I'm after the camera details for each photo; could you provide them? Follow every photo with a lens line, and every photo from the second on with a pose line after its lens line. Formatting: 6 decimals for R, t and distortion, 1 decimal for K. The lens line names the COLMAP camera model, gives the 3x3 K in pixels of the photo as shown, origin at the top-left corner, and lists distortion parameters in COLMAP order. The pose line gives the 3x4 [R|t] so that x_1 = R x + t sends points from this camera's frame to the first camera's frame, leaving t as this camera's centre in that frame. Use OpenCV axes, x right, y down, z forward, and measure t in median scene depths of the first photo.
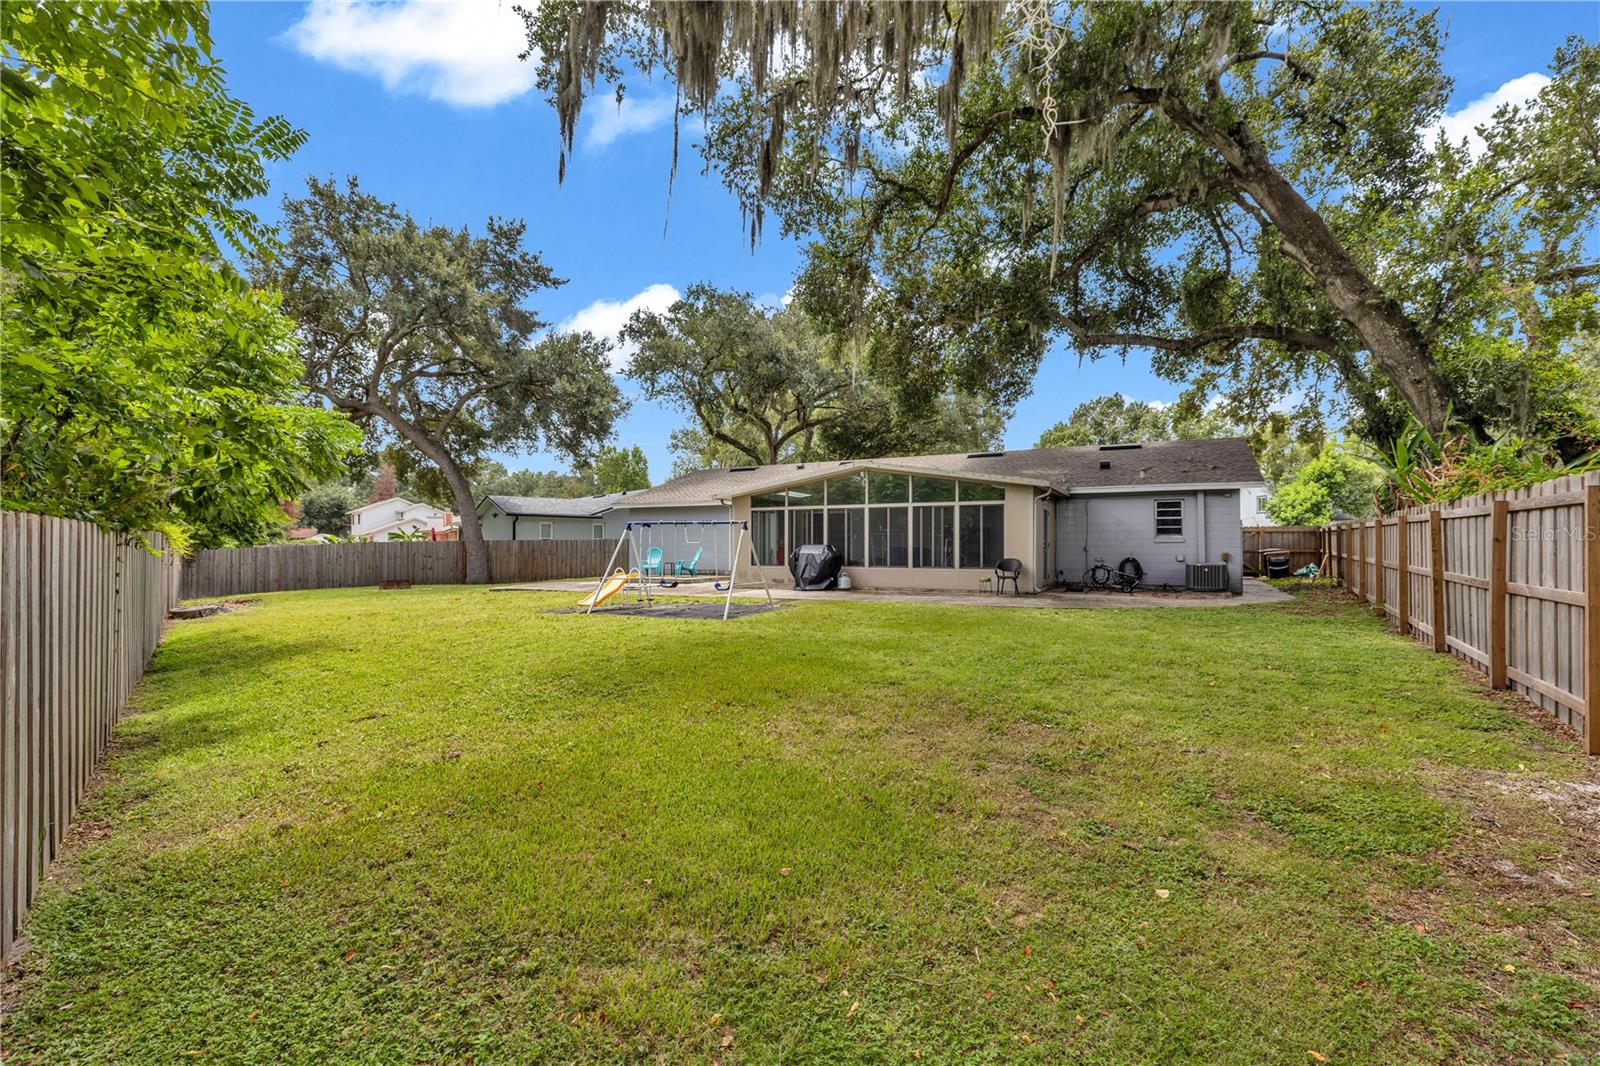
lens RADIAL K [[744.6, 0, 797.8], [0, 744.6, 540.0], [0, 0, 1]] dist [-0.000456, -0.000052]
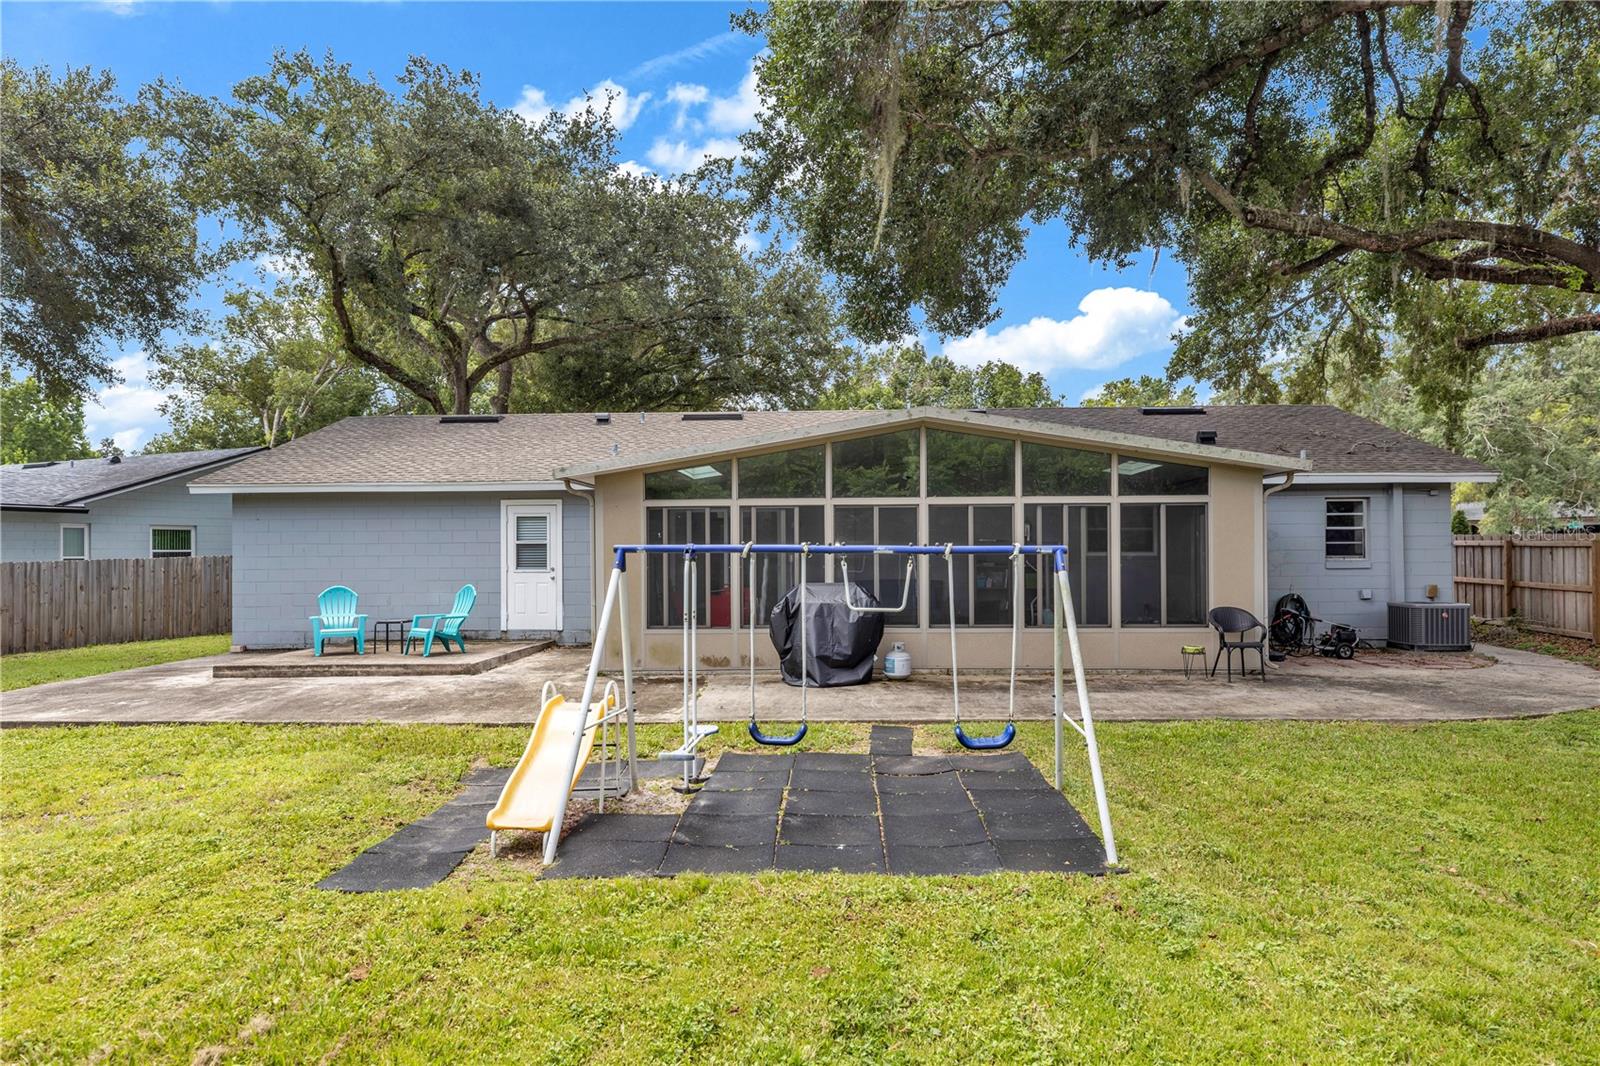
lens RADIAL K [[1060.3, 0, 801.9], [0, 1060.3, 537.0], [0, 0, 1]] dist [0.009827, -0.000952]
pose [[0.902893, 0.001823, 0.429861, -0.270475], [0.001772, 0.999967, -0.007963, -0.016483], [-0.429862, 0.007951, 0.902860, 0.406415]]
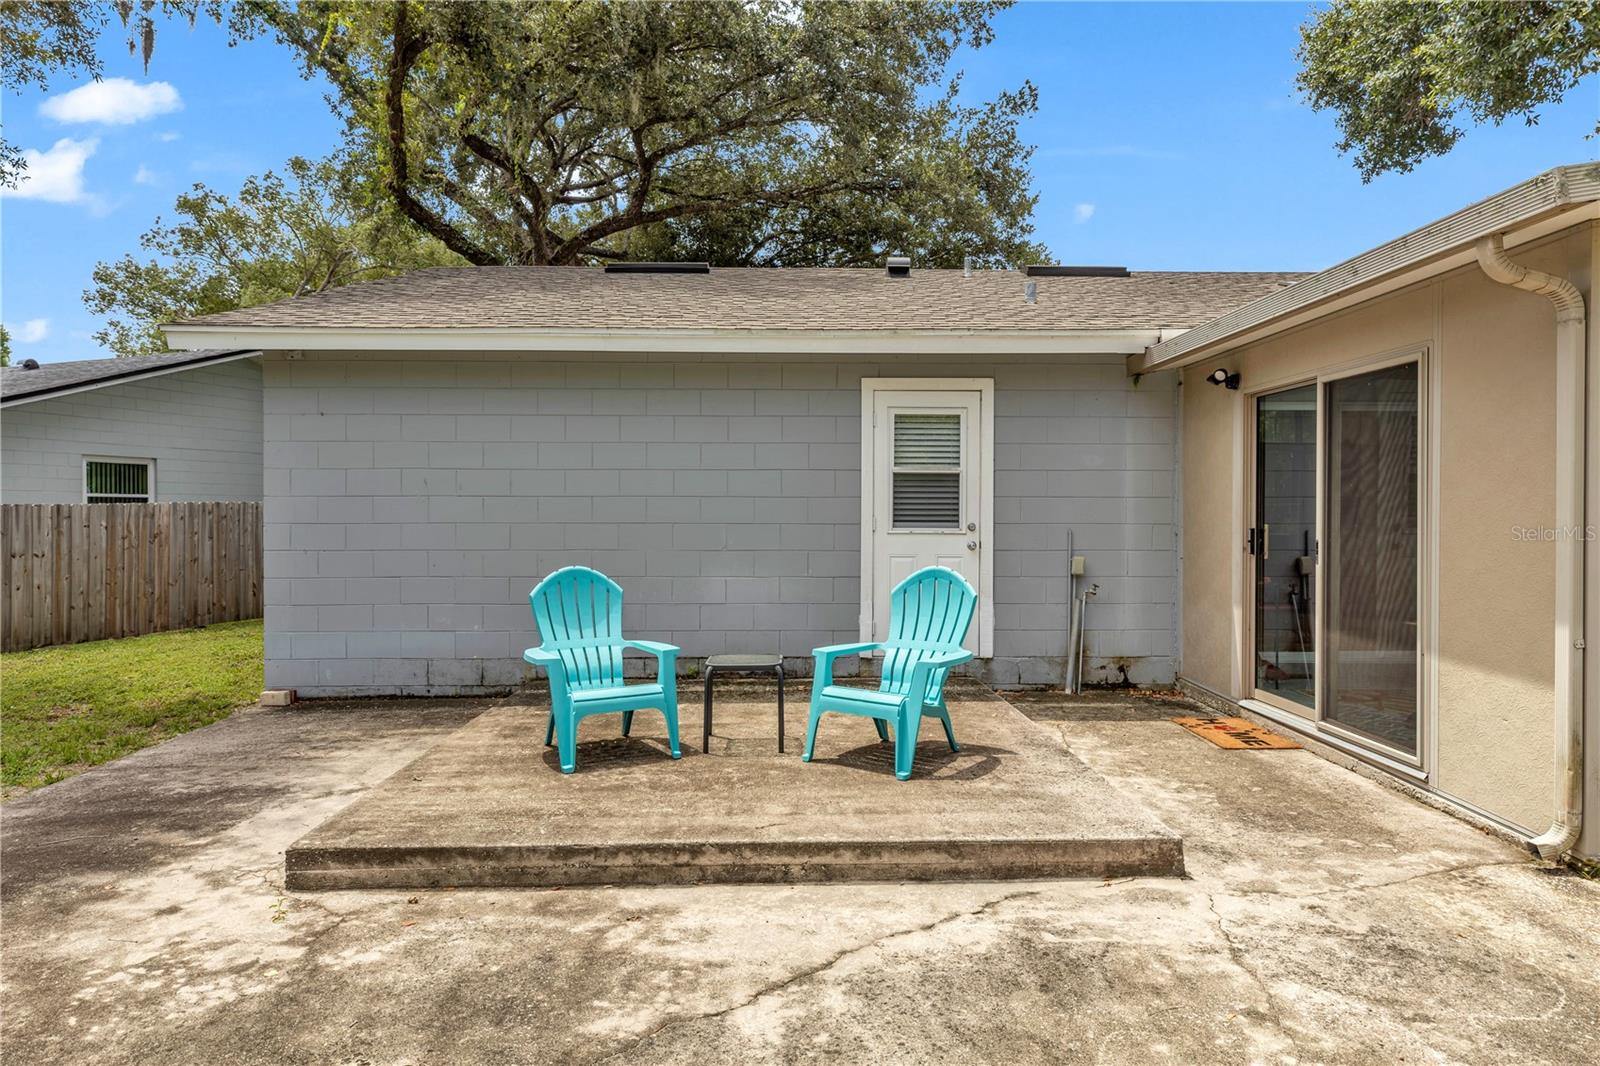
lens RADIAL K [[995.2, 0, 801.5], [0, 995.2, 525.2], [0, 0, 1]] dist [0.003449, 0.003022]
pose [[0.870800, -0.001843, 0.491635, -0.327870], [-0.007662, 0.999821, 0.017319, -0.004183], [-0.491578, -0.018848, 0.870629, 0.997212]]
